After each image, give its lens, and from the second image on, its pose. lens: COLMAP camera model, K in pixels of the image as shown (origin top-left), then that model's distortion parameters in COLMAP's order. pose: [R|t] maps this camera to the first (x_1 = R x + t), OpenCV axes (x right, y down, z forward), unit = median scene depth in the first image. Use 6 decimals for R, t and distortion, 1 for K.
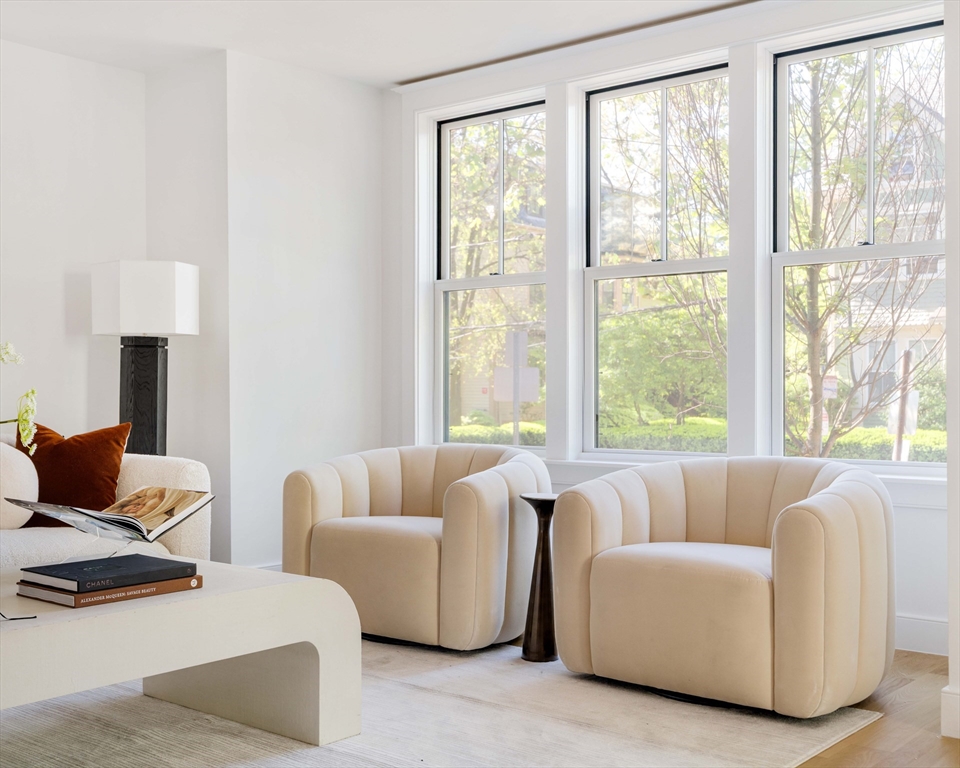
lens RADIAL K [[1085.3, 0, 553.1], [0, 1085.3, 397.2], [0, 0, 1]] dist [0.006994, 0.000000]
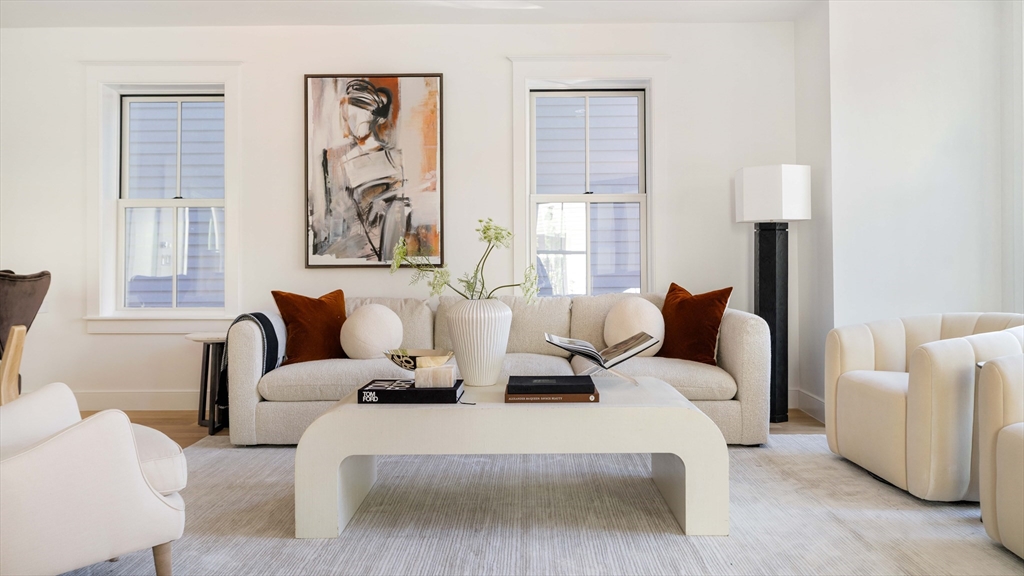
lens RADIAL K [[842.3, 0, 489.5], [0, 842.3, 269.0], [0, 0, 1]] dist [0.003186, -0.016634]
pose [[0.618485, -0.000300, -0.785796, 0.262140], [0.003799, 0.999989, 0.002609, -0.003178], [0.785787, -0.004599, 0.618480, 0.106398]]
